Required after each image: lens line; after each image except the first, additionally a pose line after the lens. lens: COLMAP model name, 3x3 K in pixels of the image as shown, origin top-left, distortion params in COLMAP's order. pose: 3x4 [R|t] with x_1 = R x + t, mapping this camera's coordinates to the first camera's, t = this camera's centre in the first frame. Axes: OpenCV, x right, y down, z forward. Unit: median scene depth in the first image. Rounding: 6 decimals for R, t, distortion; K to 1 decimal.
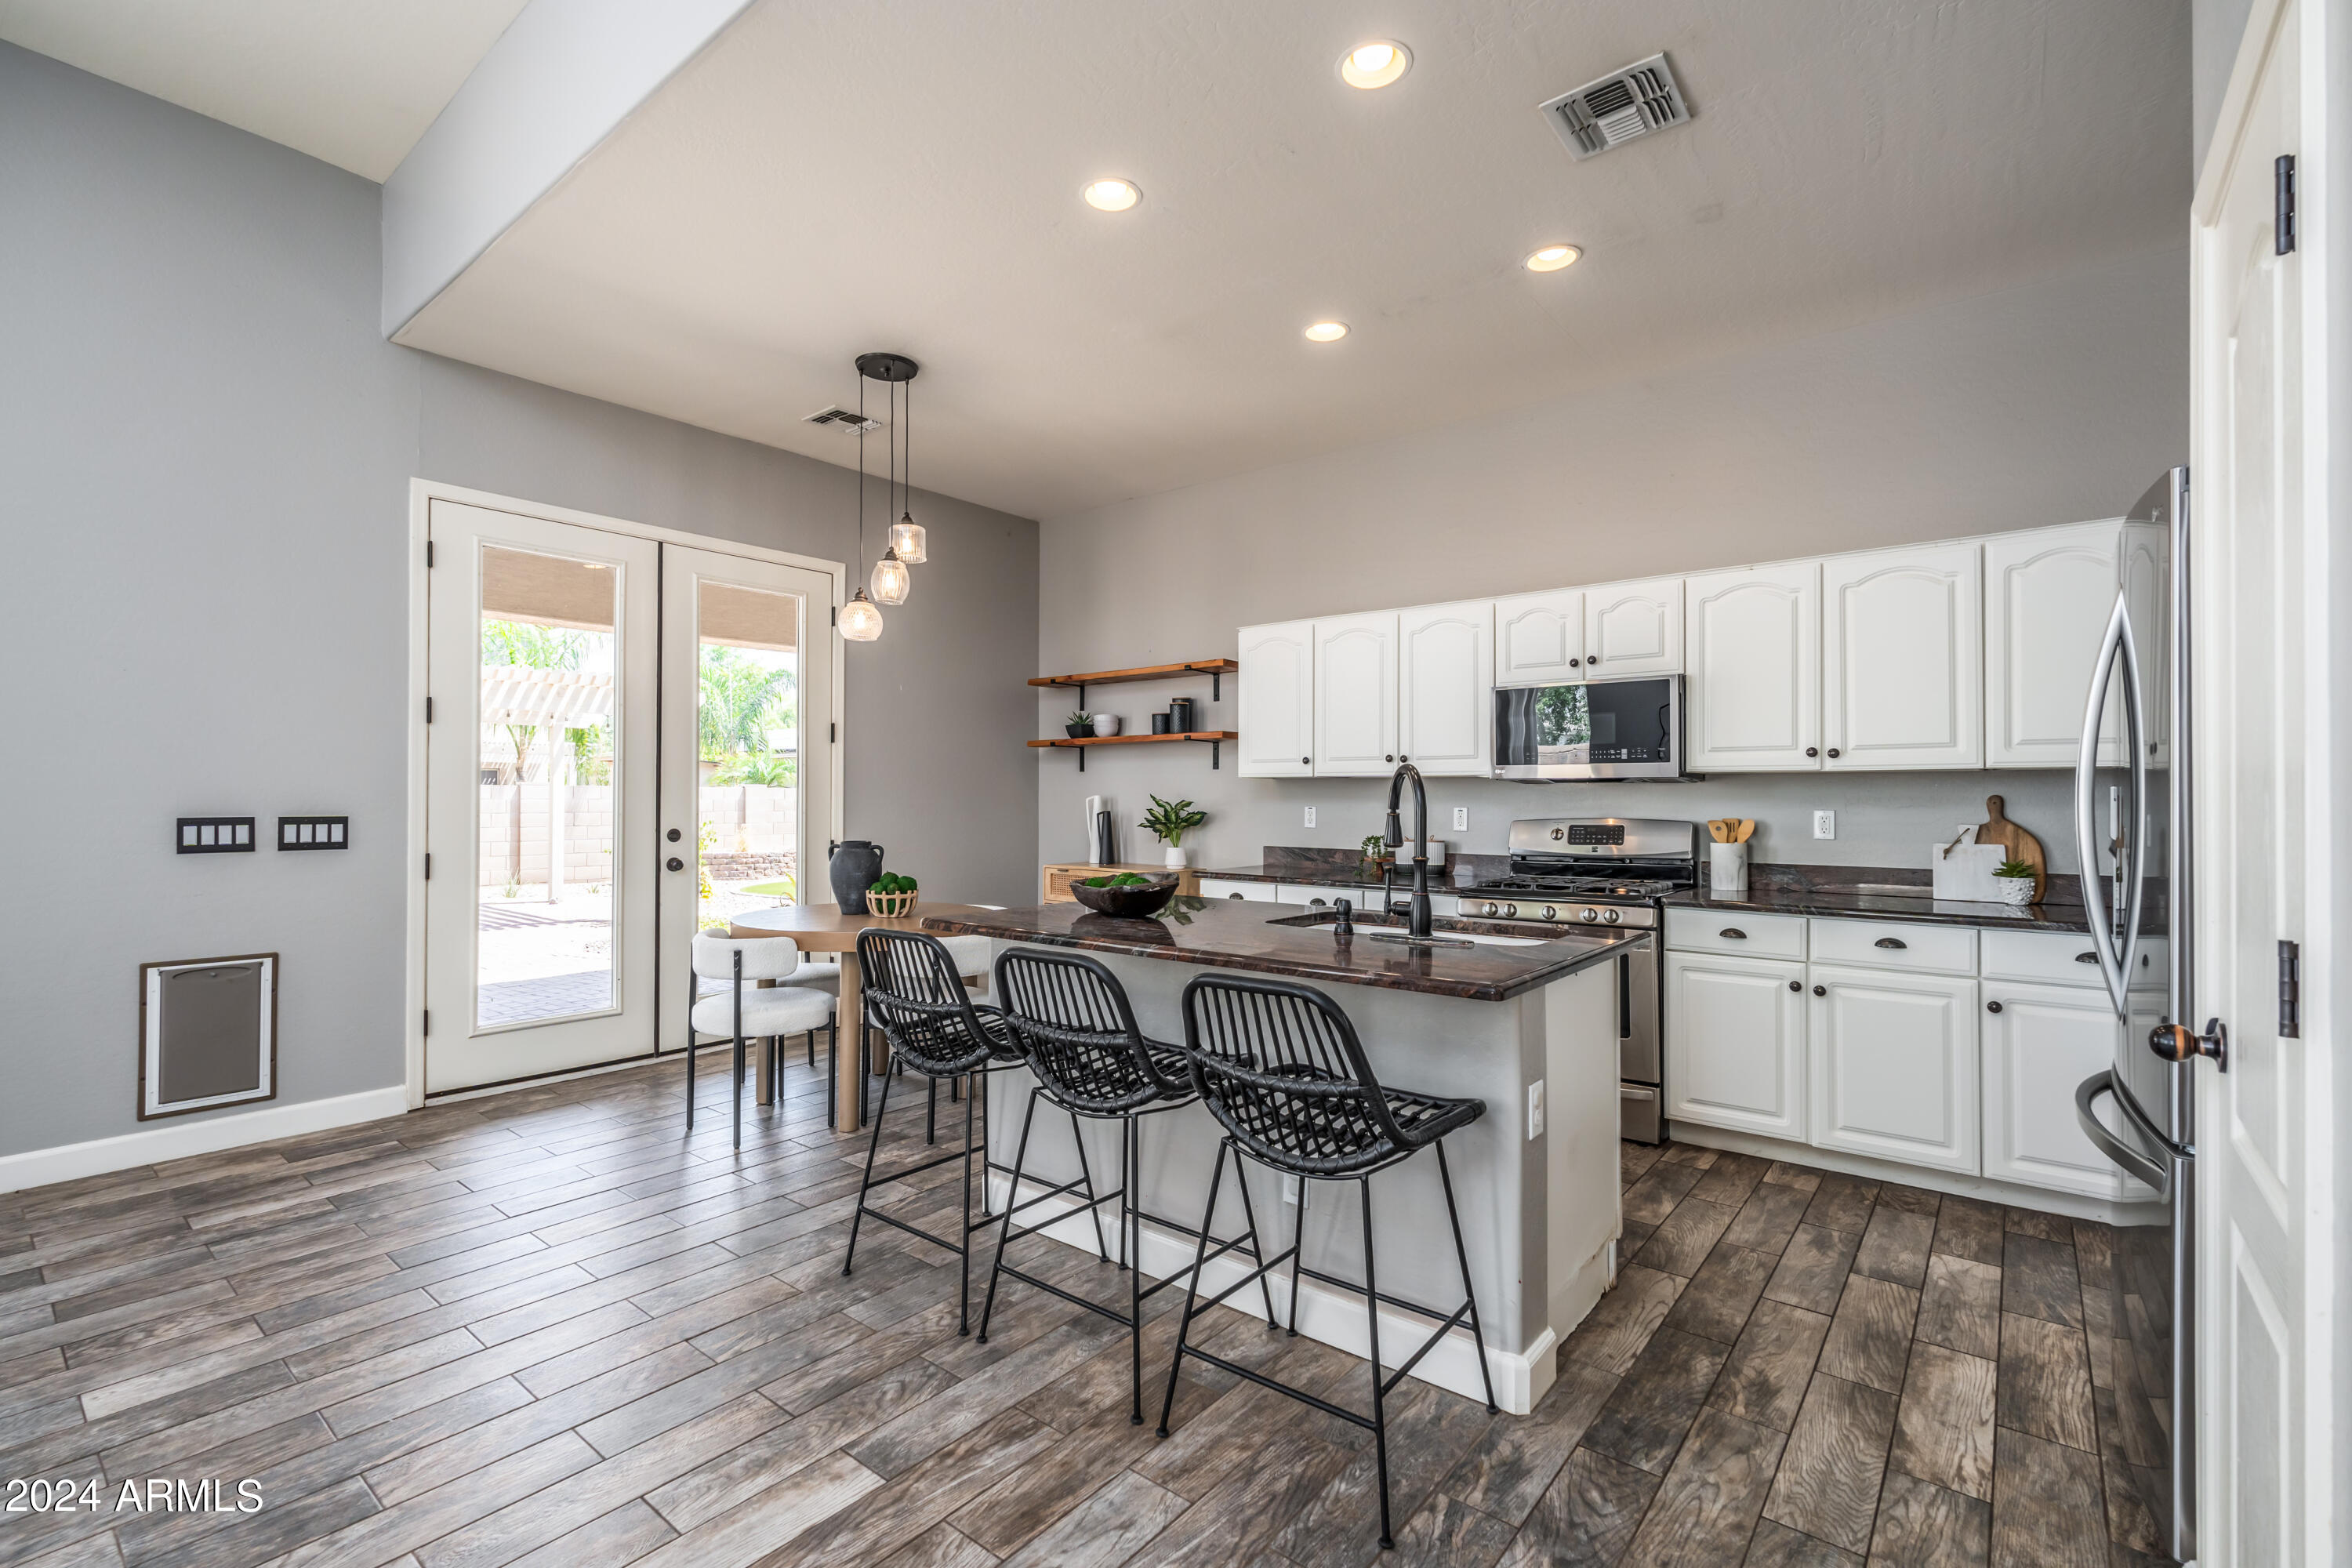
lens RADIAL K [[1047.3, 0, 1176.0], [0, 1047.3, 784.0], [0, 0, 1]] dist [-0.001360, -0.000203]
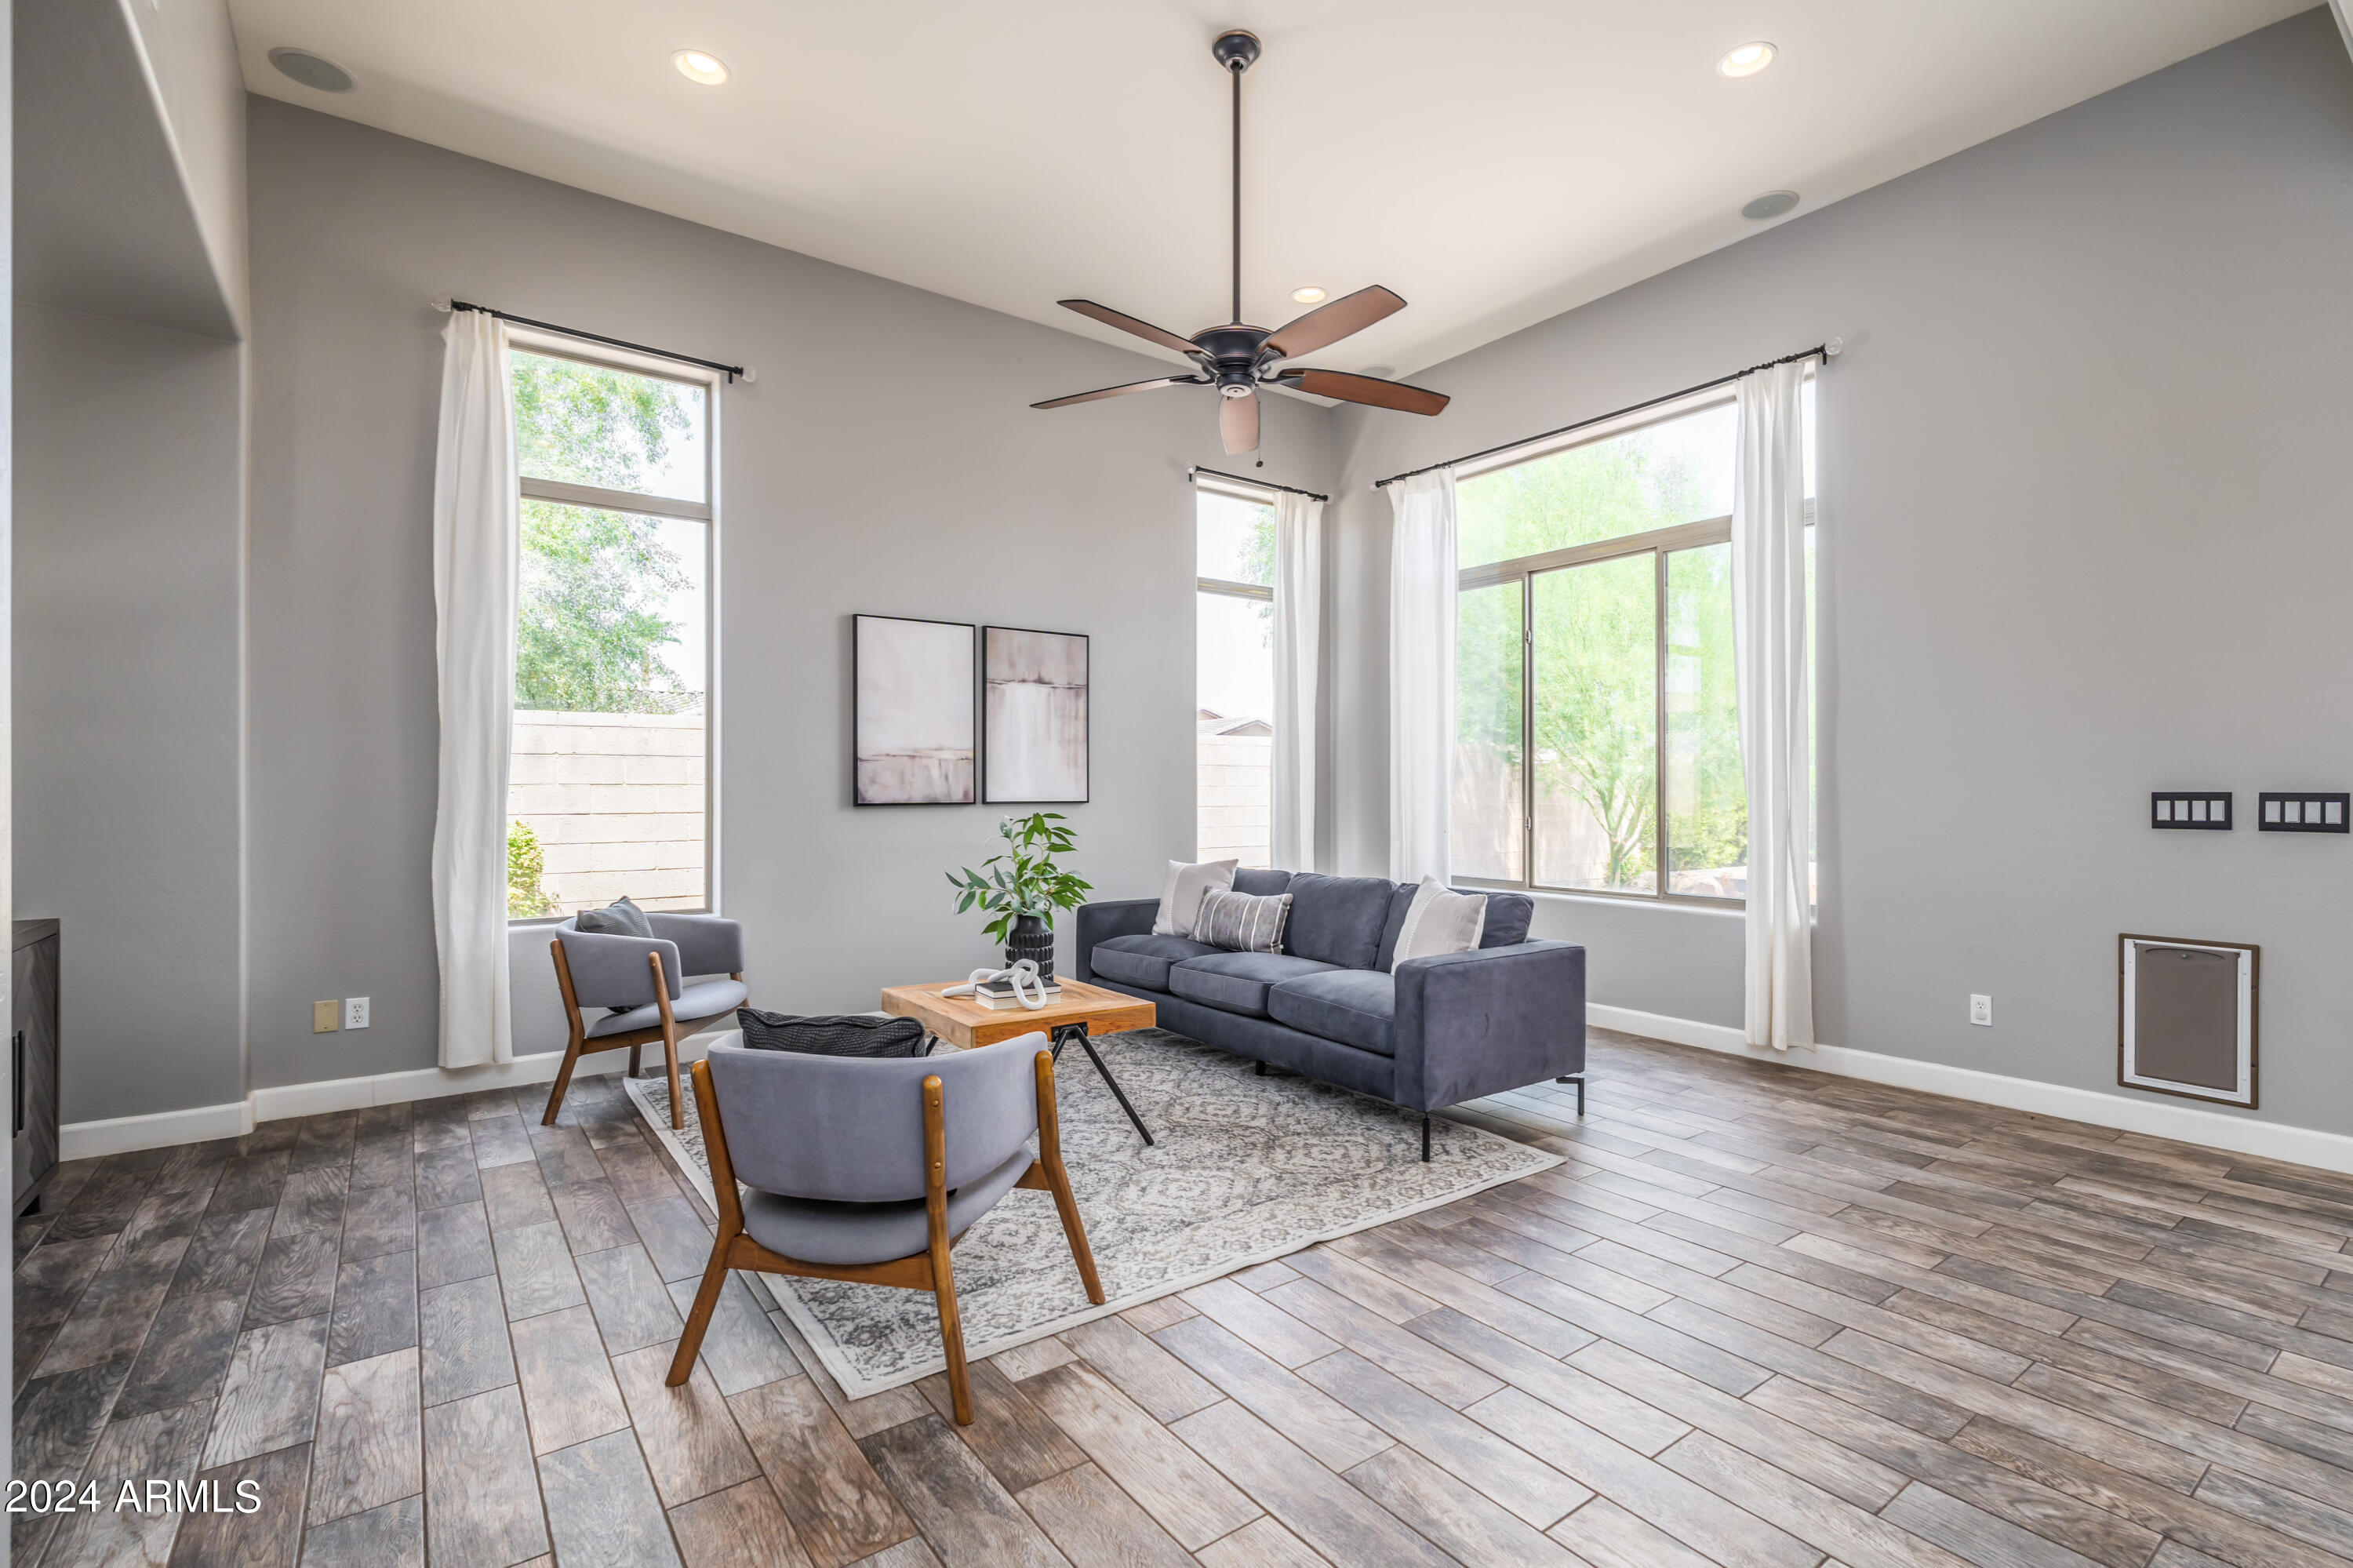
lens RADIAL K [[1047.7, 0, 1176.5], [0, 1047.7, 784.0], [0, 0, 1]] dist [-0.001360, -0.000203]
pose [[-0.249024, -0.003742, -0.968490, 0.240677], [0.011753, 0.999907, -0.006885, 0.020965], [0.968426, -0.013097, -0.248957, 0.357112]]
